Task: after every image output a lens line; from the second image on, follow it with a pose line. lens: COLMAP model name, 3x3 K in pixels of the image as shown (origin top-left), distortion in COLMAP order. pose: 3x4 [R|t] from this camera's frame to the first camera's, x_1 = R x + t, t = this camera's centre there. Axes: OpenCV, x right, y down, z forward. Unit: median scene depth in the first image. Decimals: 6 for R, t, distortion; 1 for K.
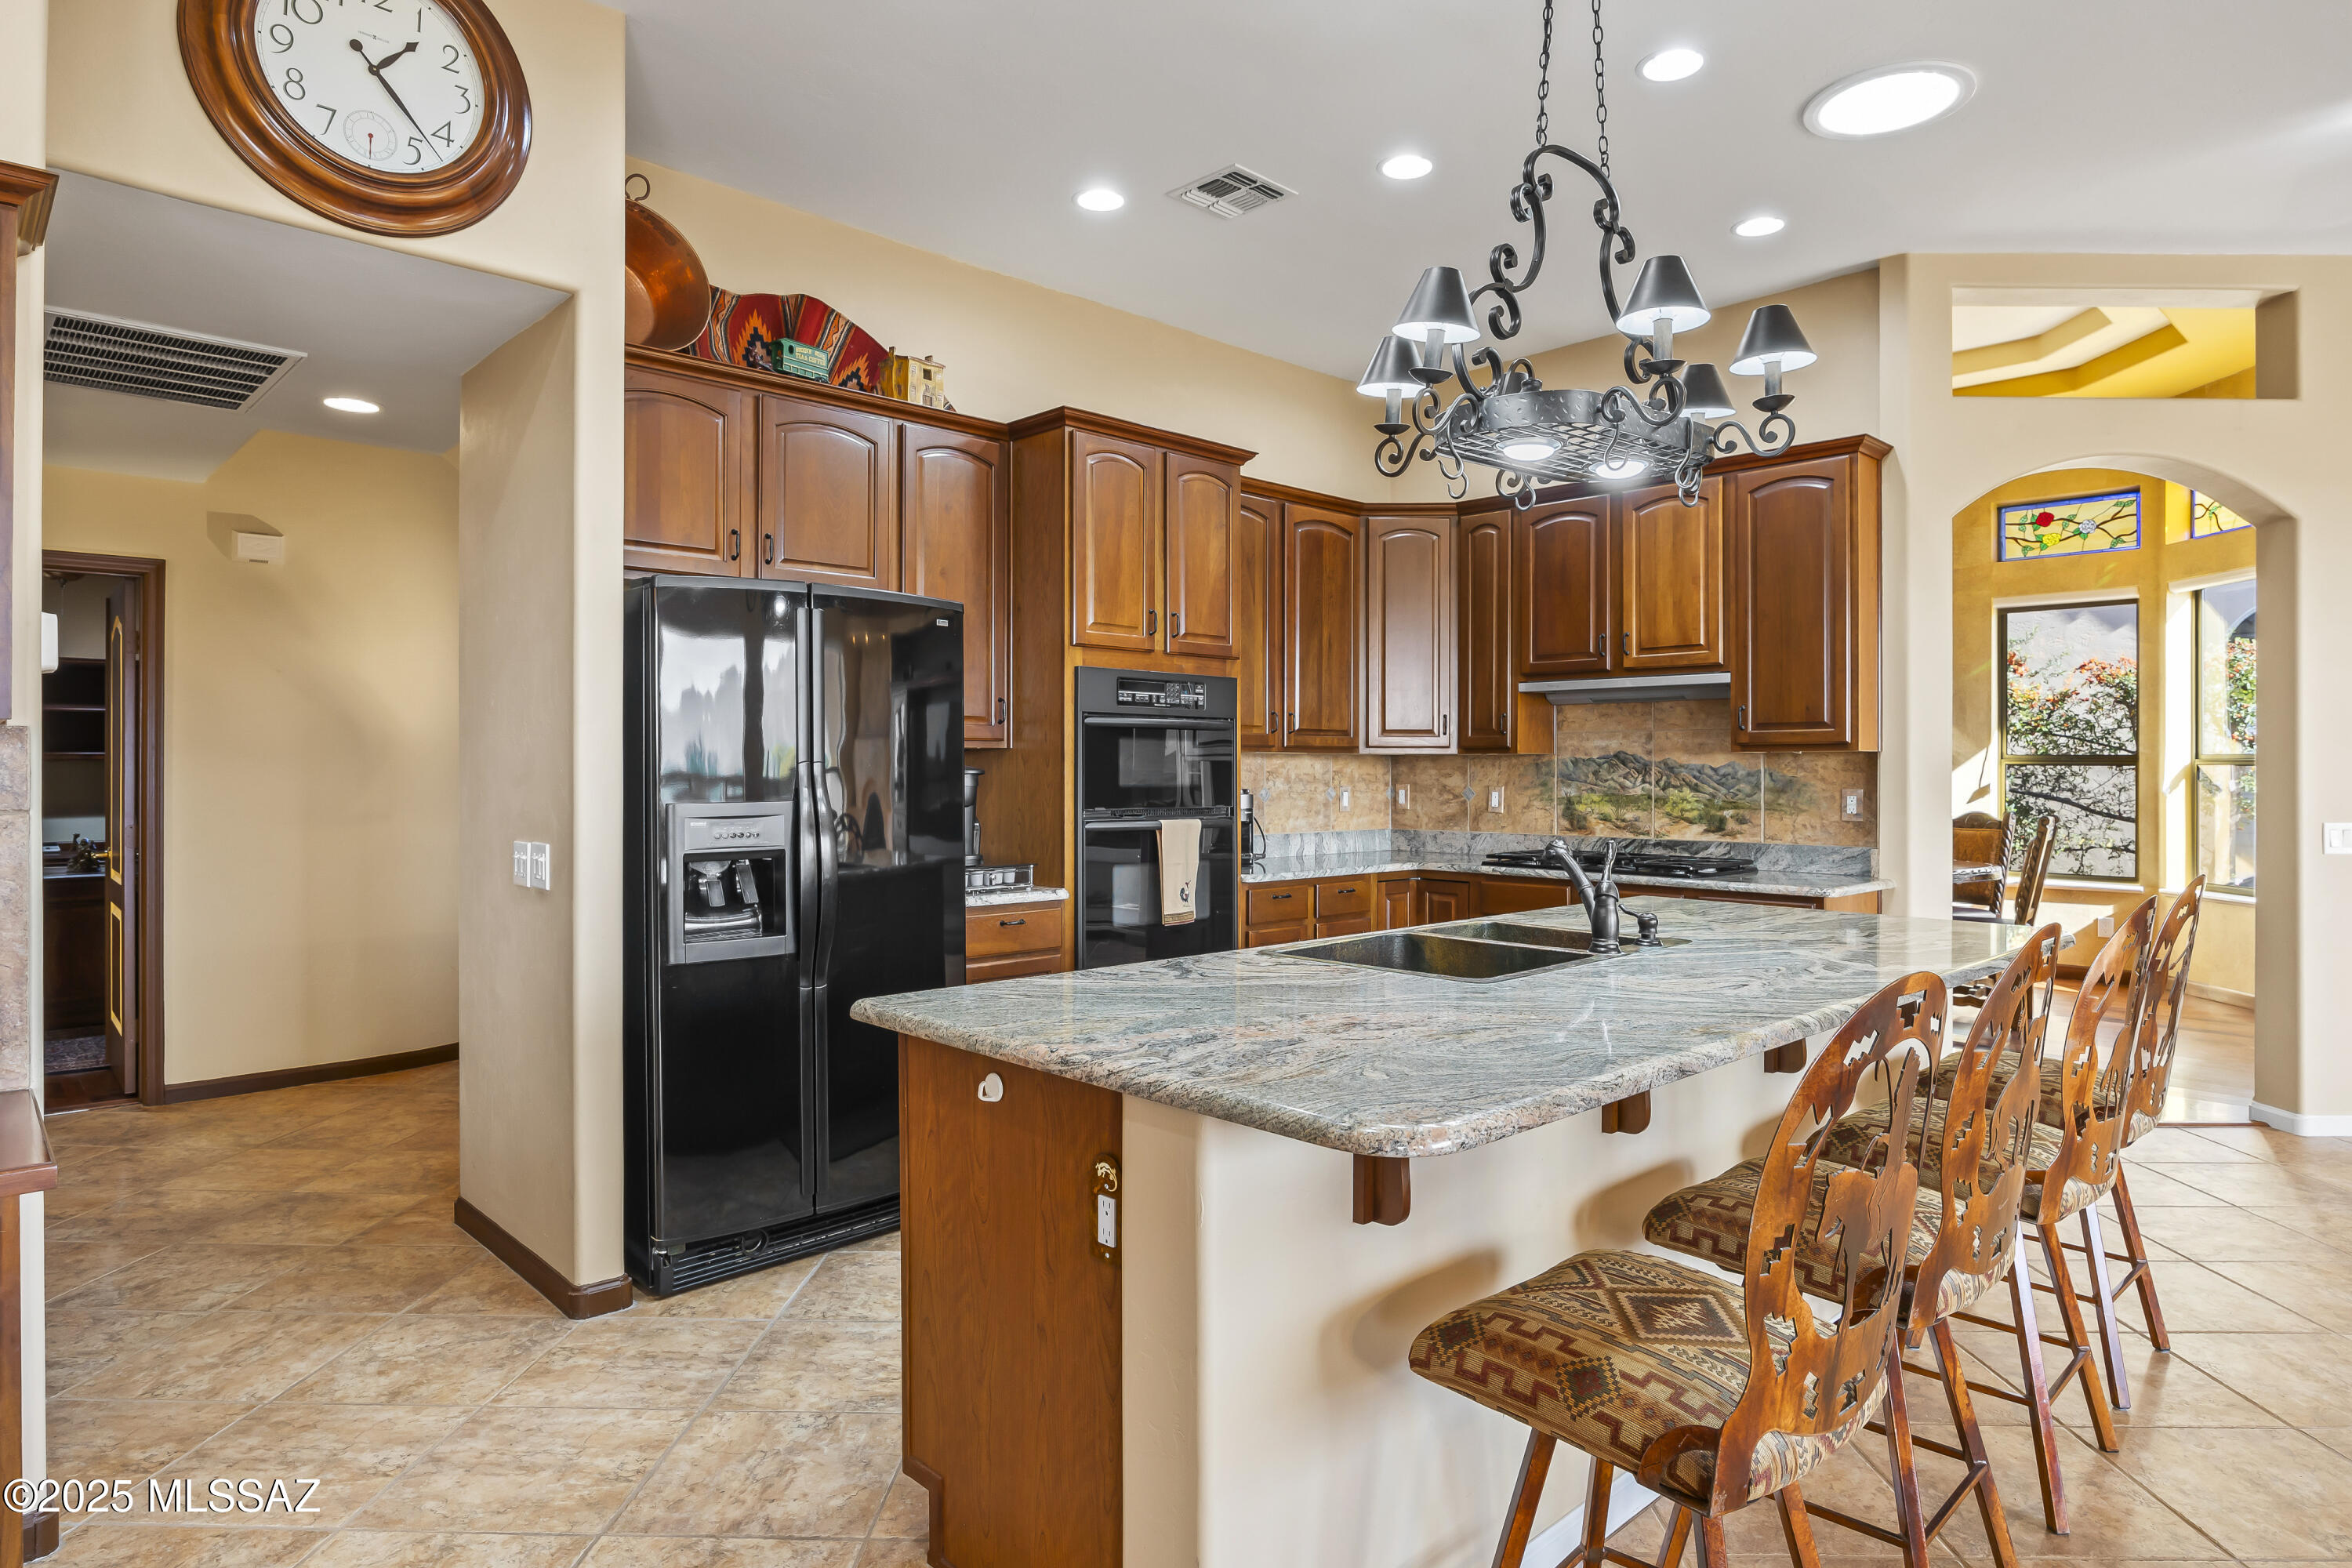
lens RADIAL K [[1320.9, 0, 1177.7], [0, 1320.9, 757.5], [0, 0, 1]] dist [-0.001719, 0.000283]
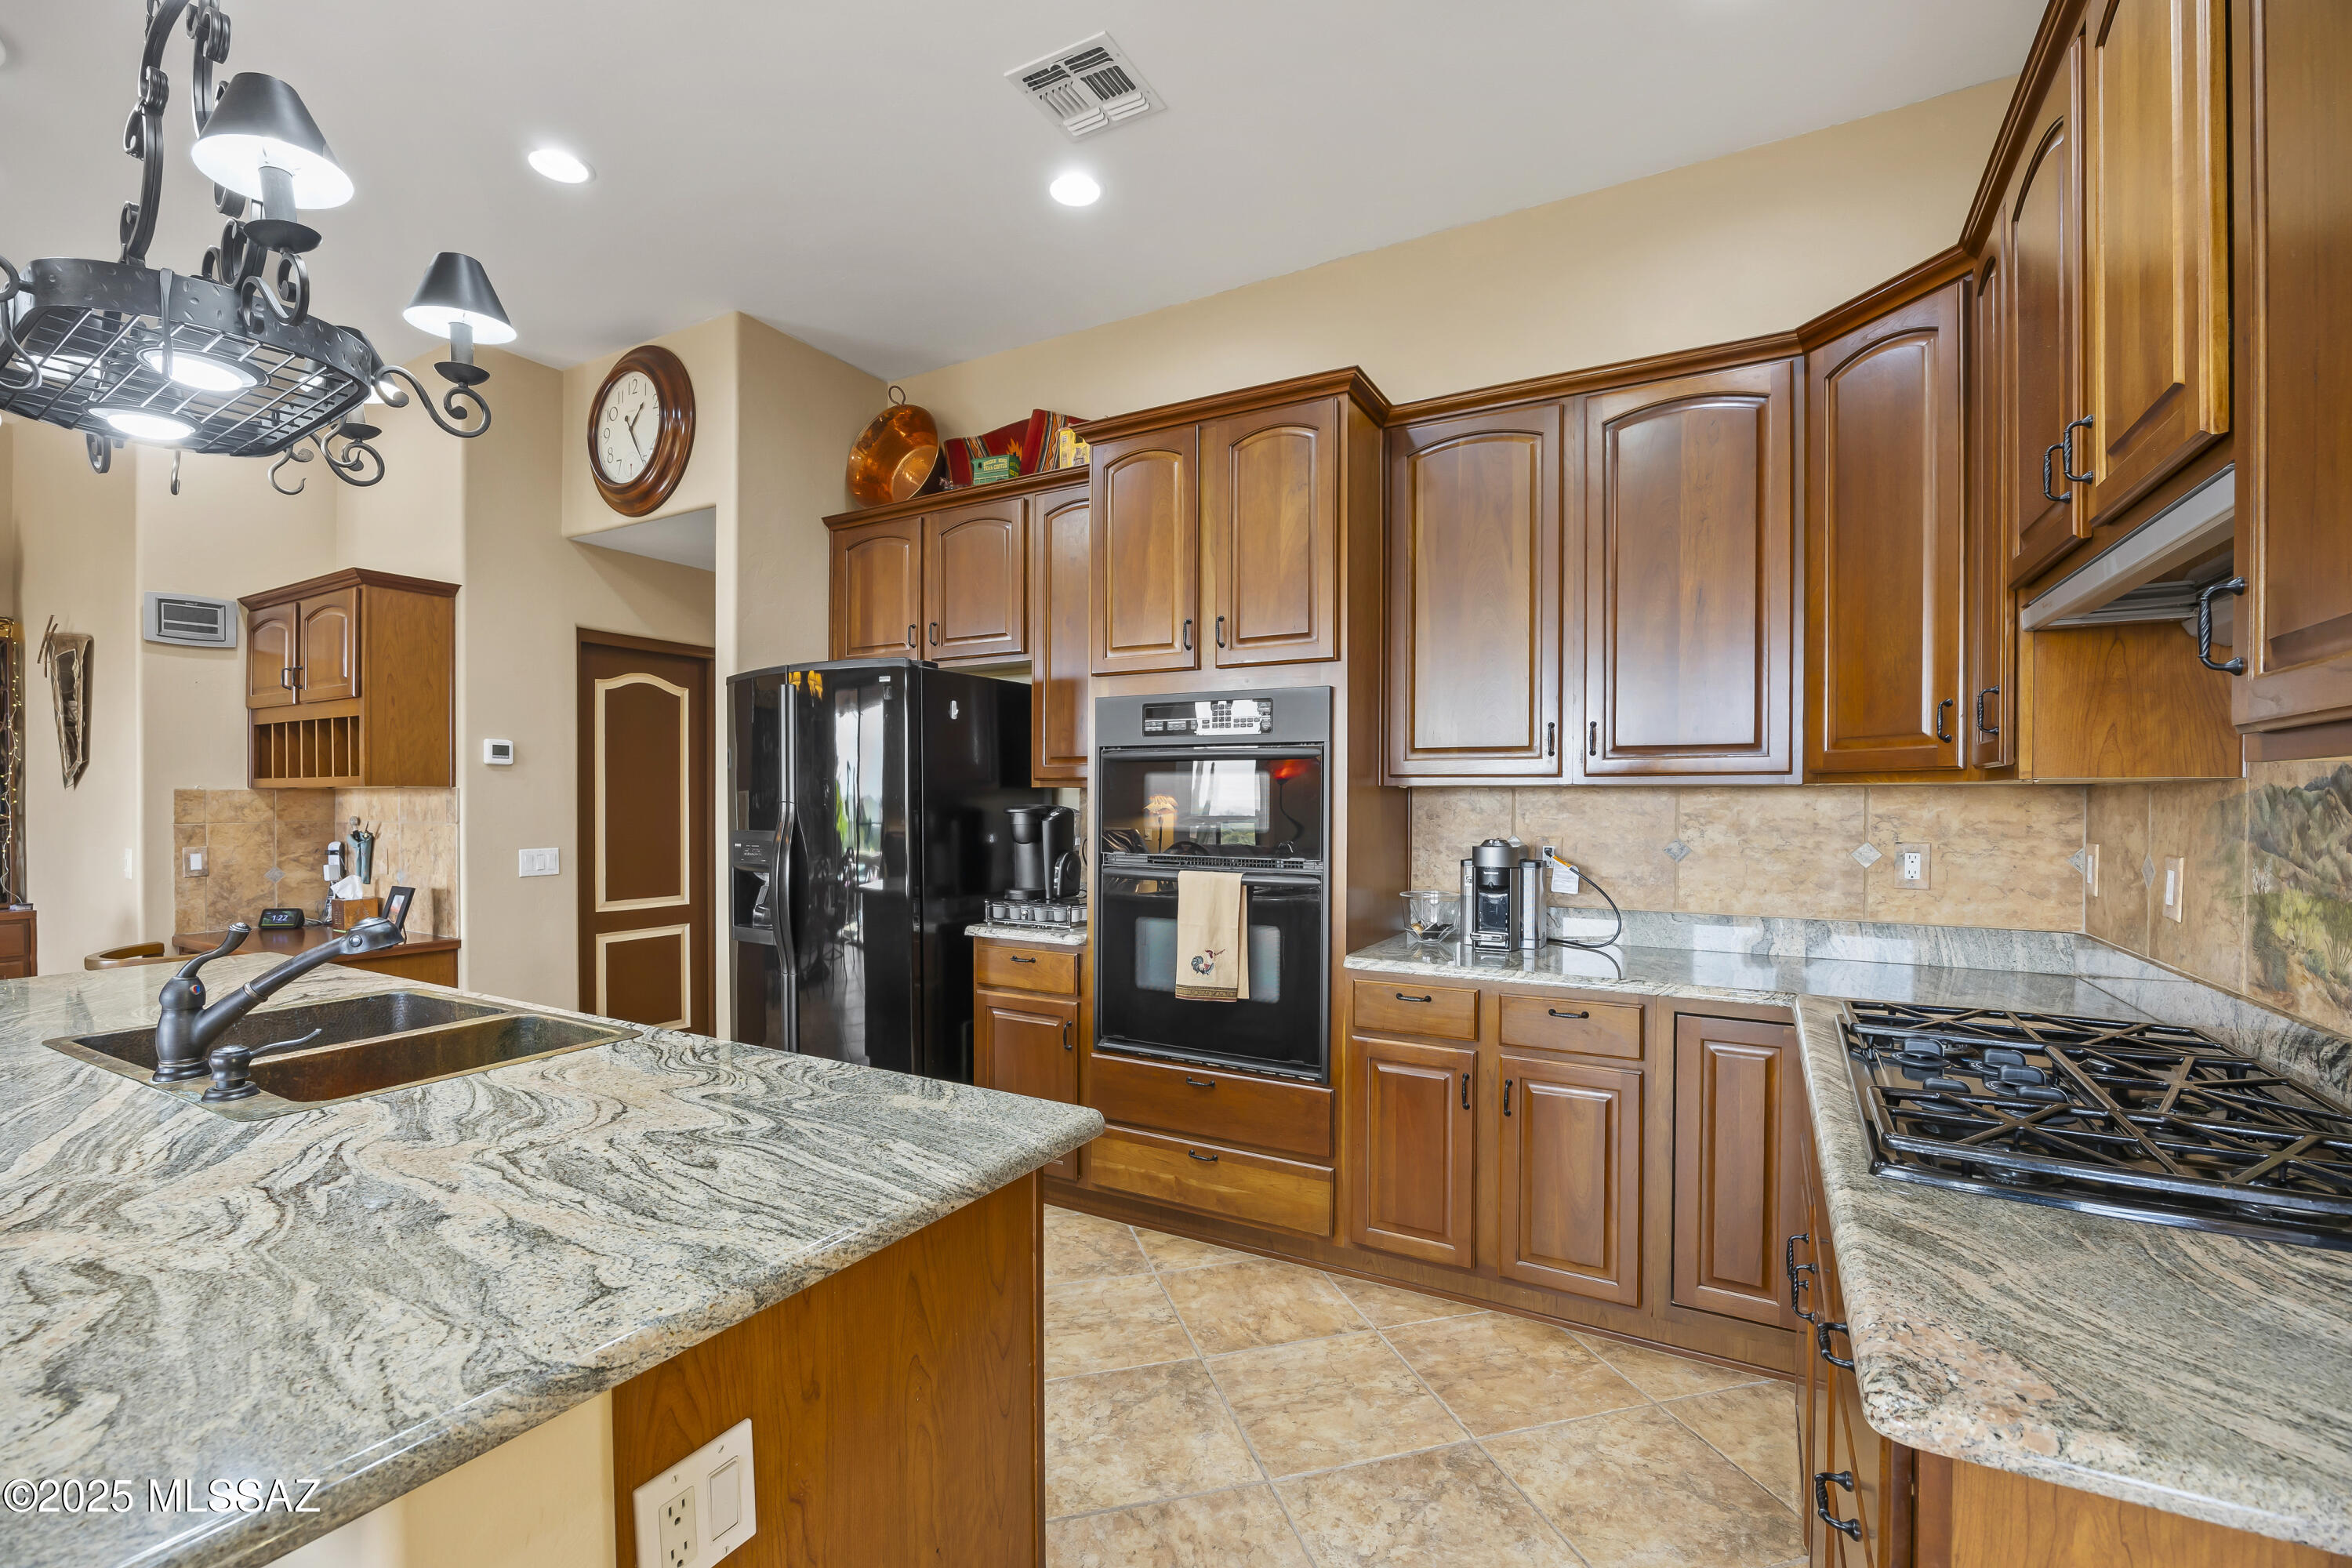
lens RADIAL K [[1034.6, 0, 1176.0], [0, 1034.6, 784.0], [0, 0, 1]] dist [-0.009725, -0.000040]
pose [[0.293990, -0.011819, -0.955735, 0.499882], [0.008314, 0.999917, -0.009808, -0.000862], [0.955772, -0.005062, 0.294064, 0.656076]]
